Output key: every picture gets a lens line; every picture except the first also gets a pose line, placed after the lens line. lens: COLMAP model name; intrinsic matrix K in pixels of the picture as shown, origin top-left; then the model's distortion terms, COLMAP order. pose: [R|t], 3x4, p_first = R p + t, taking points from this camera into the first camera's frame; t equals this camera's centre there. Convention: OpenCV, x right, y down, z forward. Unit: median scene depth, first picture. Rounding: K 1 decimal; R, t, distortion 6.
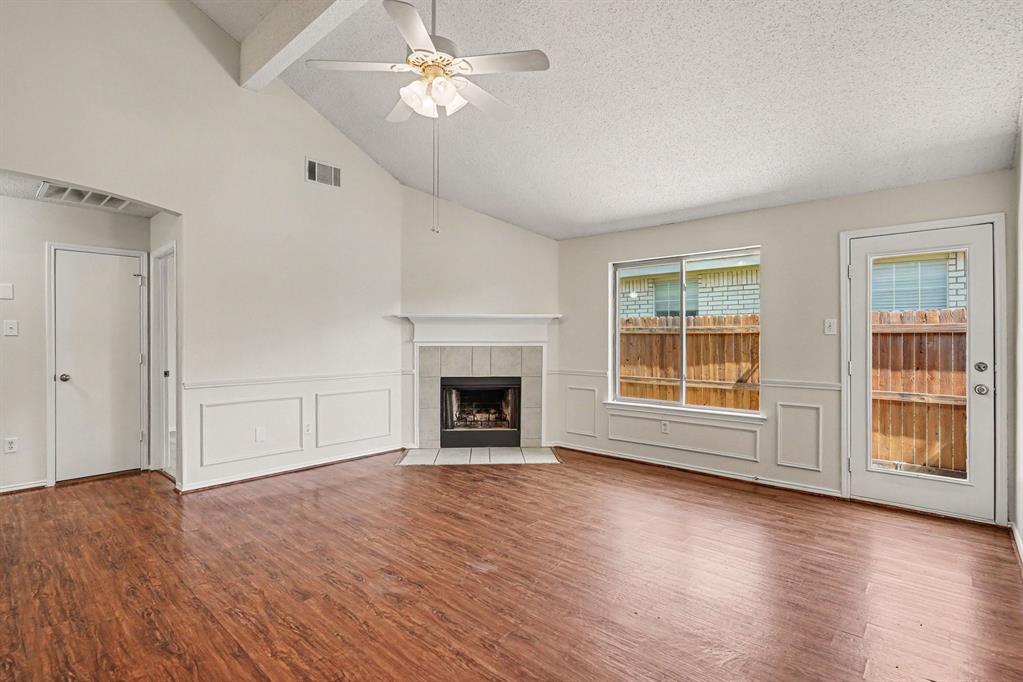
lens RADIAL K [[497.8, 0, 508.0], [0, 497.8, 339.0], [0, 0, 1]] dist [-0.006104, -0.000288]
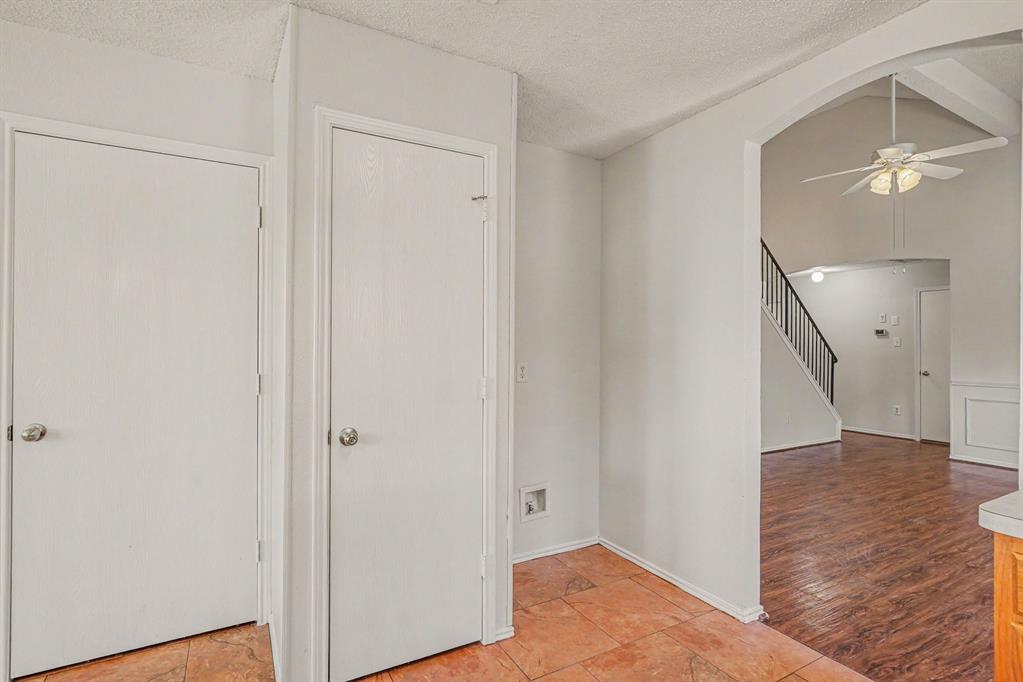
lens RADIAL K [[486.4, 0, 511.5], [0, 486.4, 341.0], [0, 0, 1]] dist [-0.002540, 0.000115]
pose [[-0.313277, -0.007759, -0.949630, 0.916995], [-0.008456, 0.999950, -0.005380, -0.005585], [0.949624, 0.006345, -0.313327, 0.216352]]
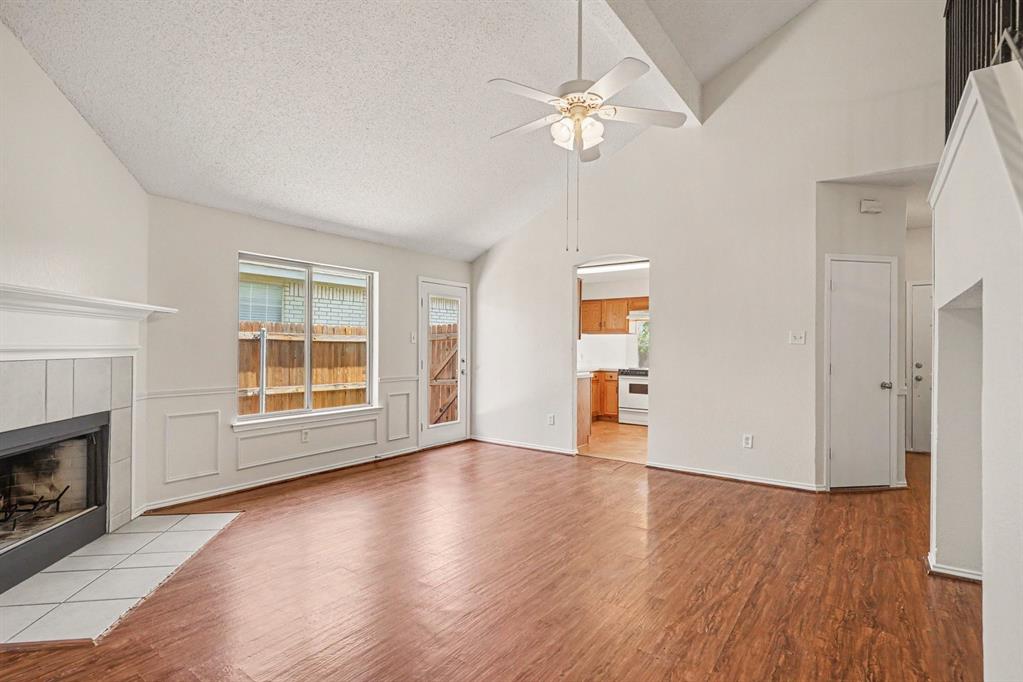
lens RADIAL K [[497.8, 0, 508.0], [0, 497.8, 339.0], [0, 0, 1]] dist [-0.006104, -0.000288]
pose [[-0.107914, 0.013755, 0.994065, -0.731739], [-0.004151, 0.999889, -0.014287, -0.001165], [-0.994152, -0.005668, -0.107845, 0.742794]]
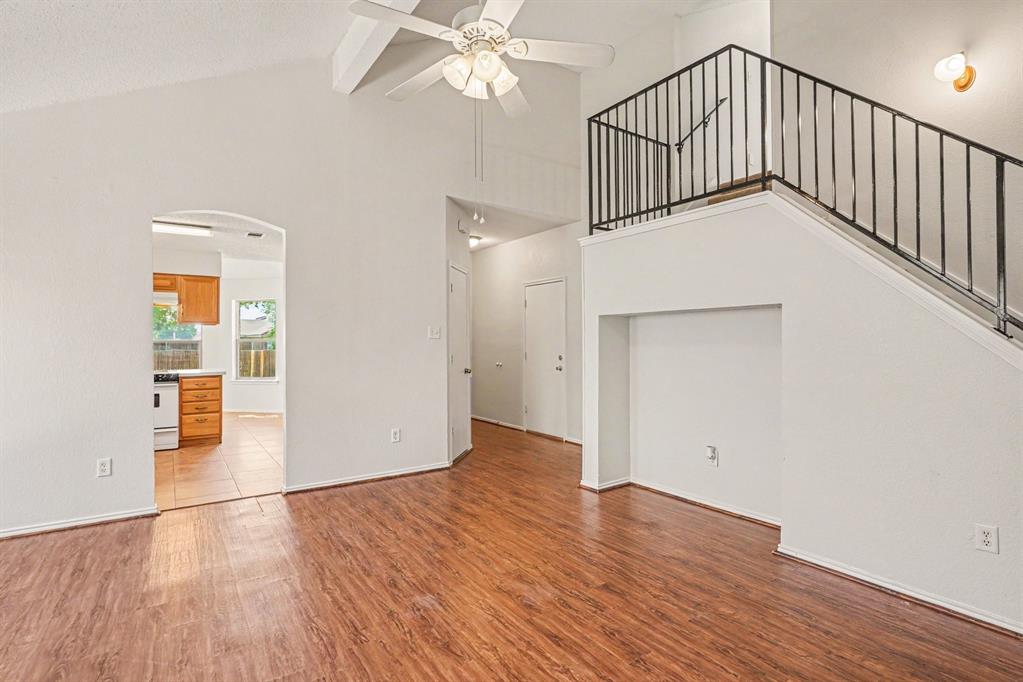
lens RADIAL K [[506.1, 0, 511.5], [0, 506.1, 341.0], [0, 0, 1]] dist [-0.011096, 0.000131]
pose [[-0.974185, 0.002493, 0.225735, -0.237795], [0.003062, 0.999993, 0.002174, -0.003188], [-0.225728, 0.002809, -0.974186, 1.094138]]
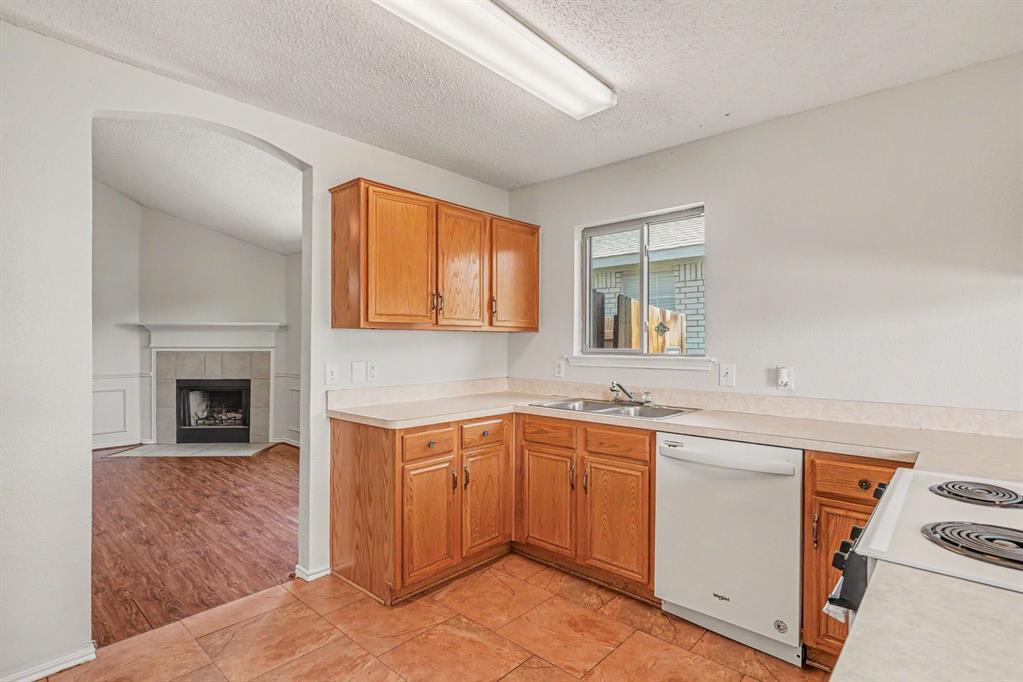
lens RADIAL K [[506.1, 0, 511.5], [0, 506.1, 341.0], [0, 0, 1]] dist [-0.011096, 0.000131]
pose [[1.000000, 0.000350, 0.000387, 0.744395], [-0.000348, 0.999978, -0.006675, -0.001823], [-0.000390, 0.006675, 0.999978, -0.148074]]
